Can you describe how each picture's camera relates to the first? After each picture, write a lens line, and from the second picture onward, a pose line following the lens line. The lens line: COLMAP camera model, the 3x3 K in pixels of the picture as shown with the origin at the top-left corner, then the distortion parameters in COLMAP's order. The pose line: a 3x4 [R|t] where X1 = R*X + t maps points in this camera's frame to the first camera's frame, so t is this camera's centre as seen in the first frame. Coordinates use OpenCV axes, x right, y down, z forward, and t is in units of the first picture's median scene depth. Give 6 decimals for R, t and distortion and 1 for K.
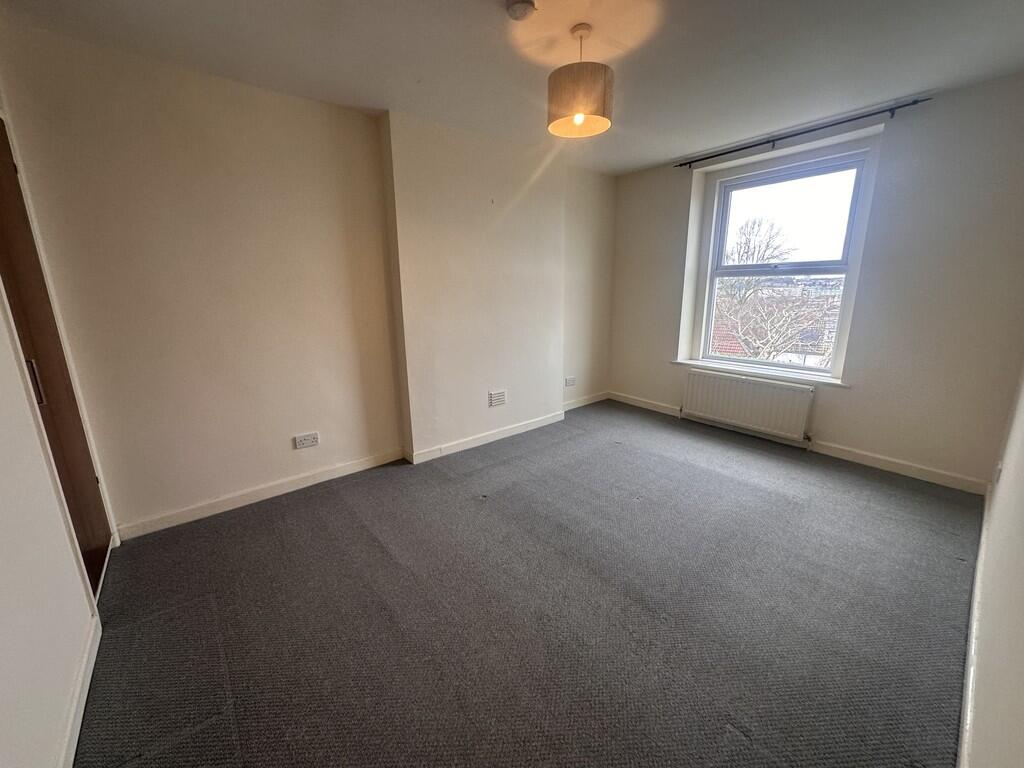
lens RADIAL K [[404.4, 0, 512.0], [0, 404.4, 384.0], [0, 0, 1]] dist [-0.000403, 0.000096]
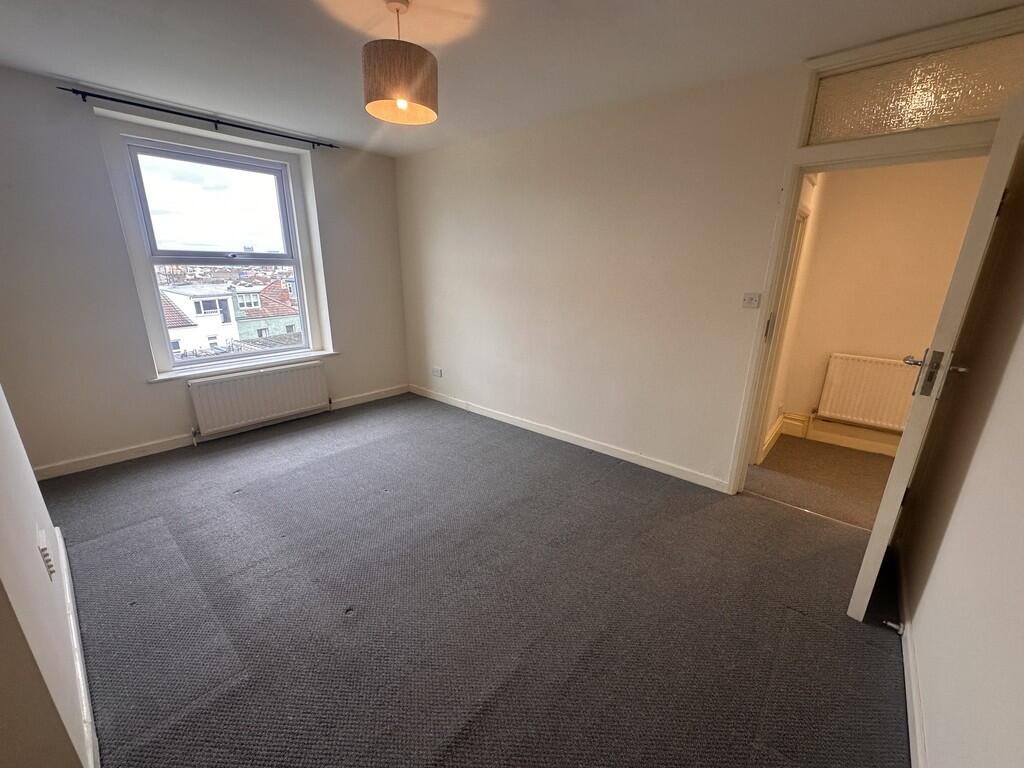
lens RADIAL K [[404.4, 0, 512.0], [0, 404.4, 384.0], [0, 0, 1]] dist [-0.000403, 0.000096]
pose [[-0.163534, -0.268631, 0.949260, -0.507832], [0.214344, 0.929553, 0.299980, -0.164064], [-0.962971, 0.252525, -0.094434, 0.564389]]
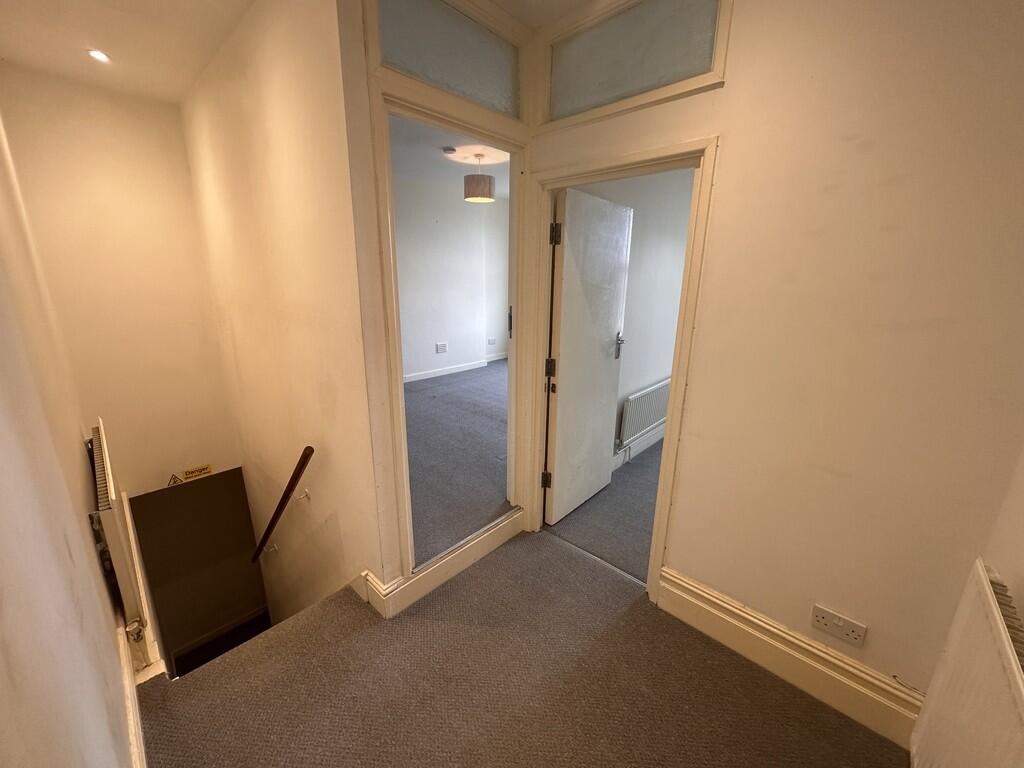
lens RADIAL K [[404.4, 0, 512.0], [0, 404.4, 384.0], [0, 0, 1]] dist [-0.000403, 0.000096]
pose [[0.991332, -0.008326, 0.131115, 0.029578], [0.004705, 0.999600, 0.027897, 0.140705], [-0.131295, -0.027038, 0.990975, -0.622139]]
